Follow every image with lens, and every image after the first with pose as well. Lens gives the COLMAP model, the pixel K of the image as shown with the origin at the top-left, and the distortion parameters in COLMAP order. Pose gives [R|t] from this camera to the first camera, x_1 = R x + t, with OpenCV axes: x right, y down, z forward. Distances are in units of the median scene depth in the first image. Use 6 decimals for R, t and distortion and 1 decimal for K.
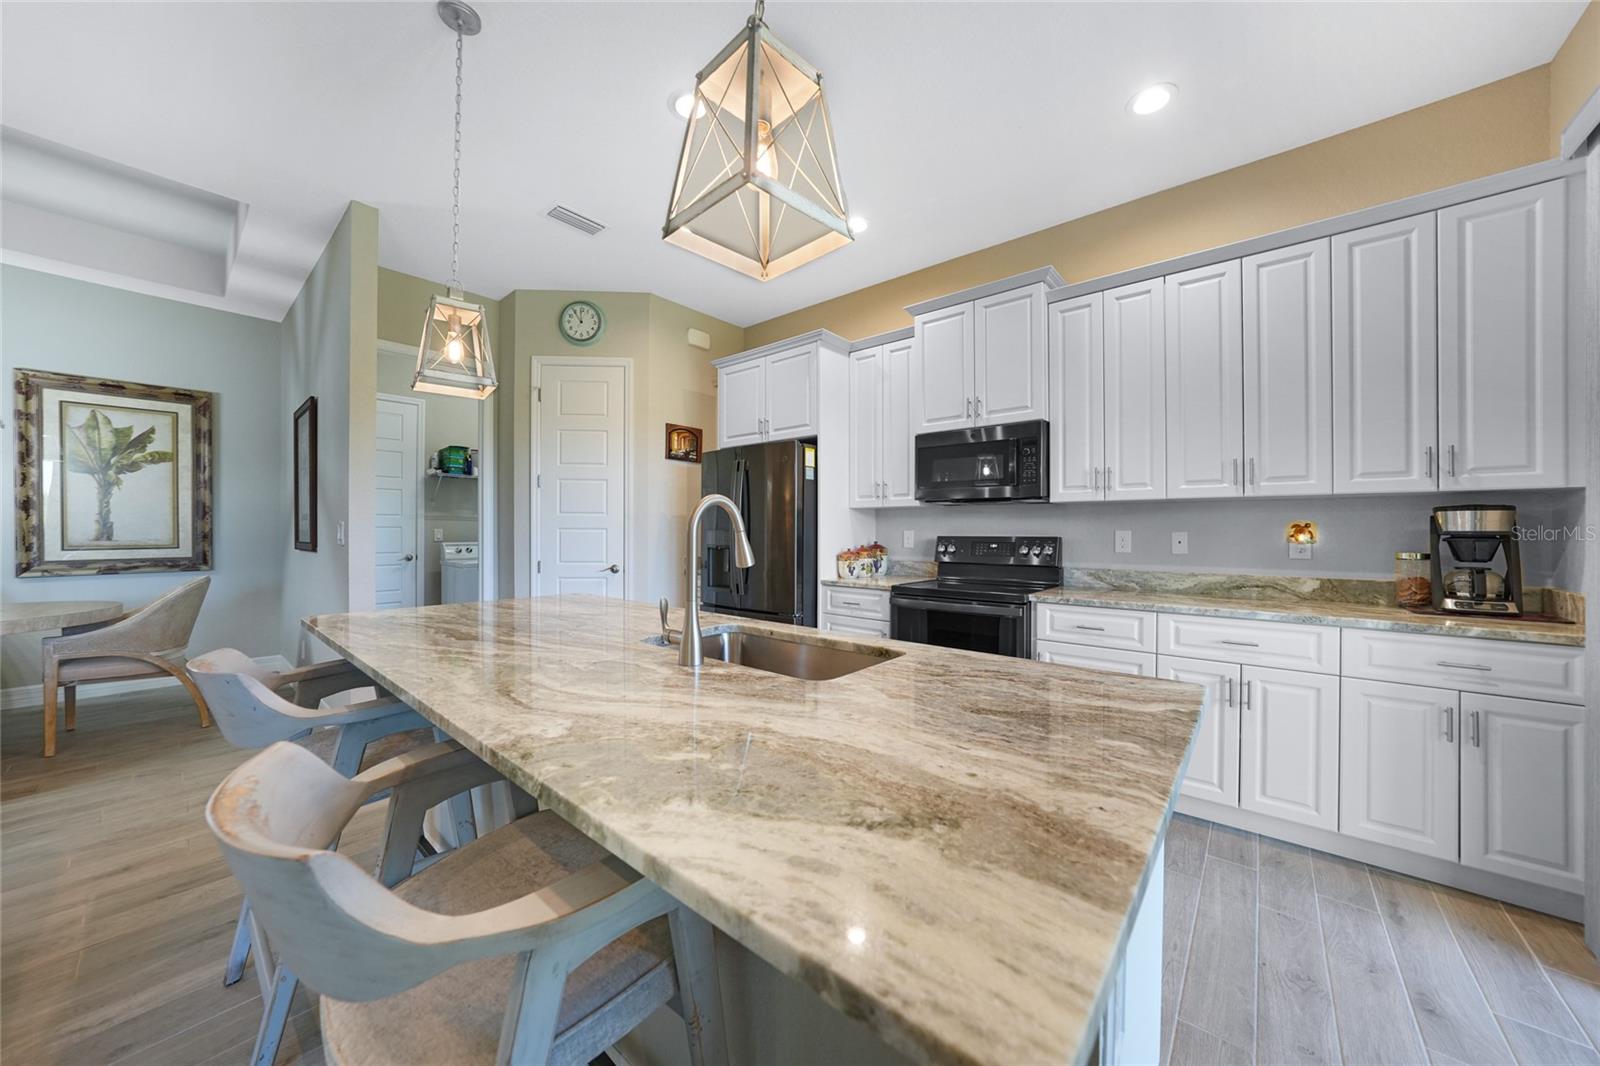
lens RADIAL K [[546.2, 0, 807.3], [0, 546.2, 528.0], [0, 0, 1]] dist [-0.032355, 0.006564]
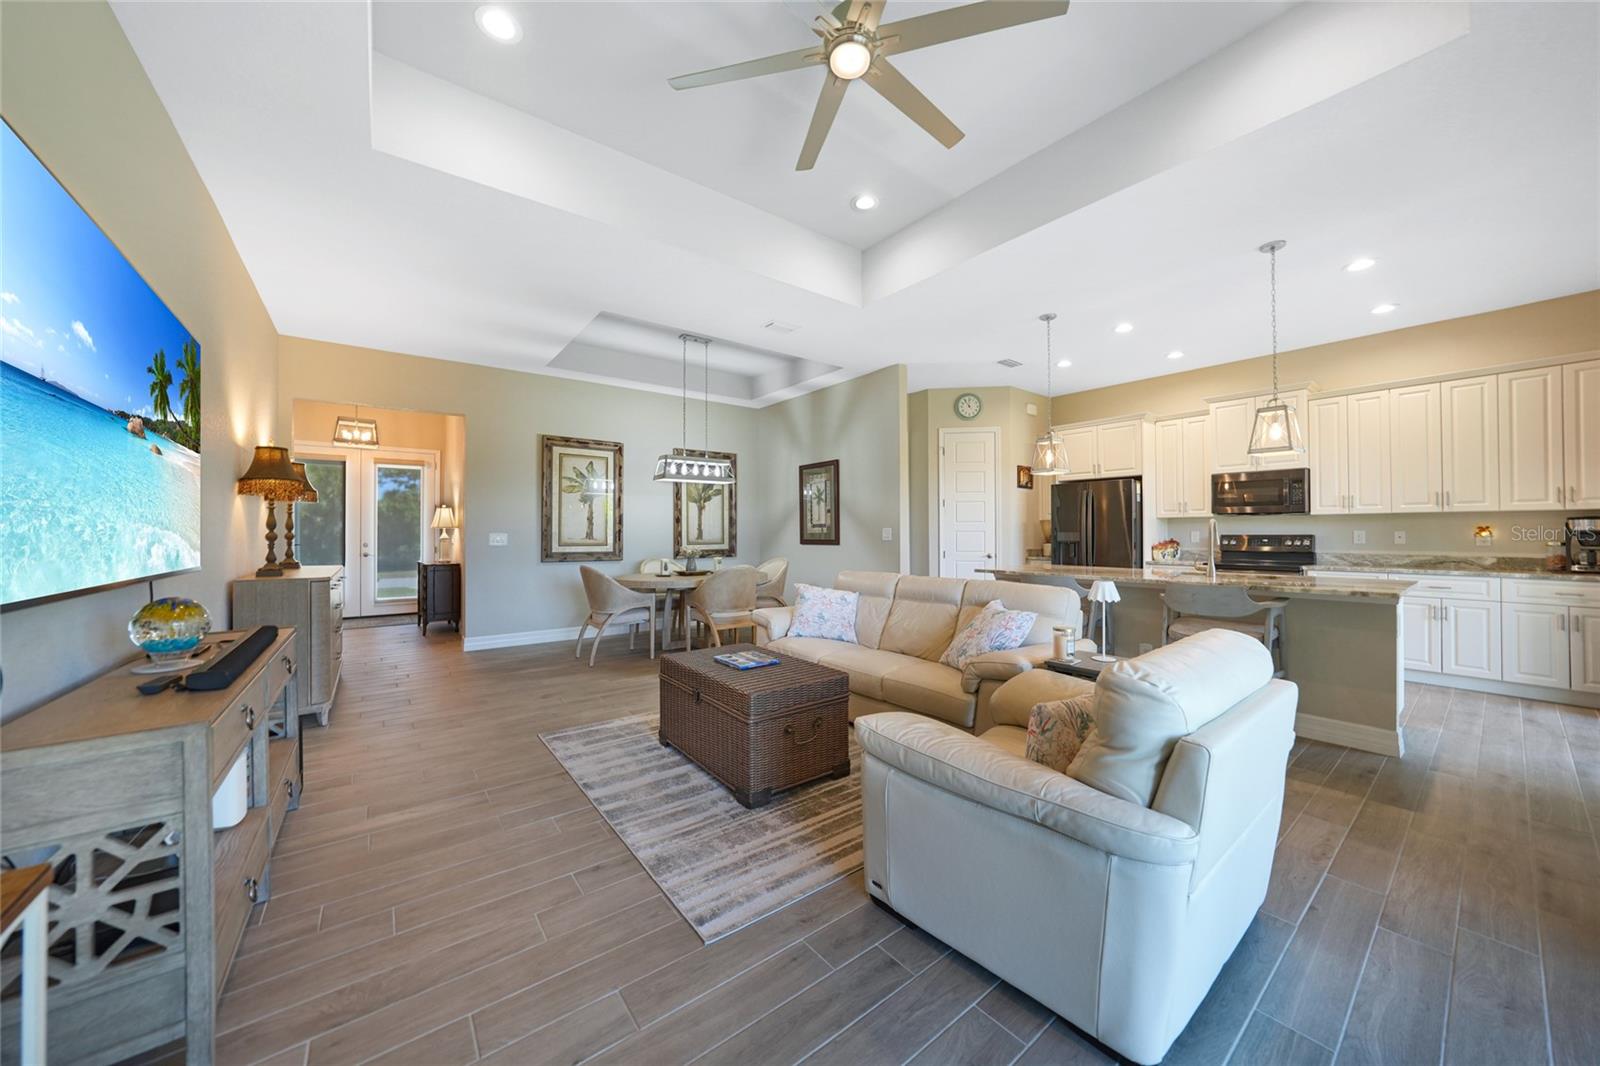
lens RADIAL K [[546.2, 0, 807.3], [0, 546.2, 528.0], [0, 0, 1]] dist [-0.032355, 0.006564]
pose [[0.976974, -0.006714, -0.213253, -0.761952], [0.005894, 0.999973, -0.004481, -0.006380], [0.213277, 0.003121, 0.976987, -1.011071]]
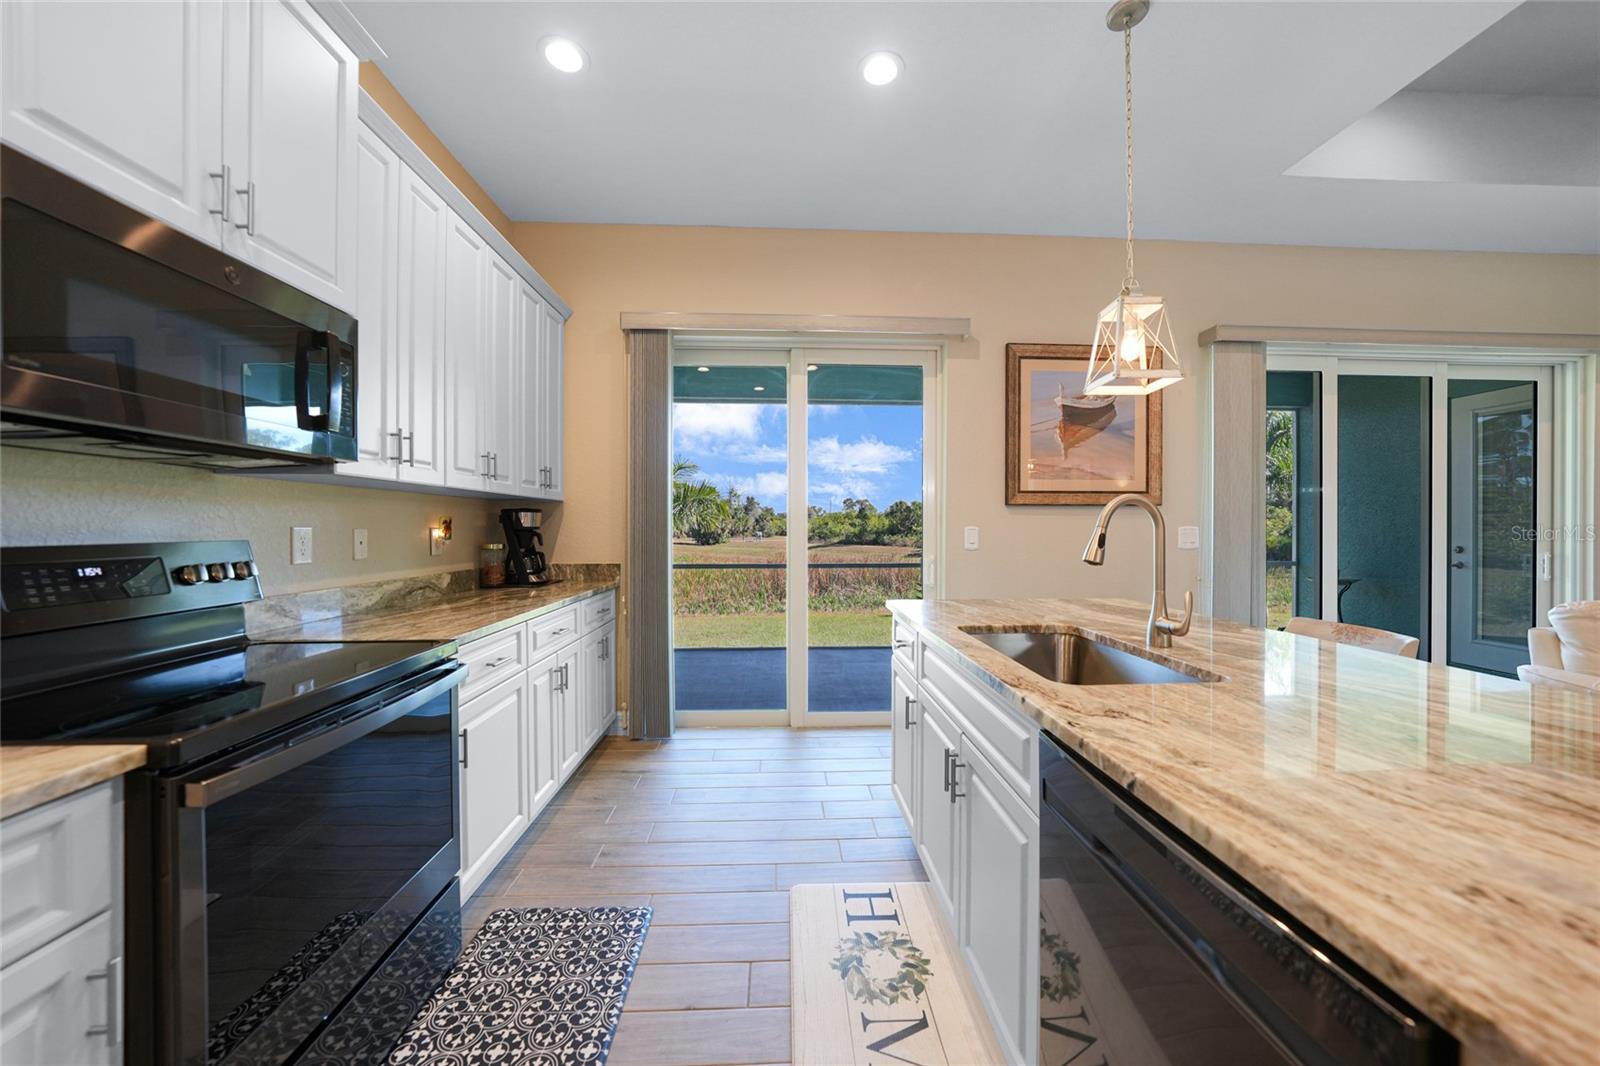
lens RADIAL K [[546.2, 0, 807.3], [0, 546.2, 528.0], [0, 0, 1]] dist [-0.032355, 0.006564]
pose [[-0.668884, -0.002835, 0.743361, -0.242709], [-0.003007, 0.999995, 0.001107, 0.003573], [-0.743361, -0.001495, -0.668889, 0.999088]]
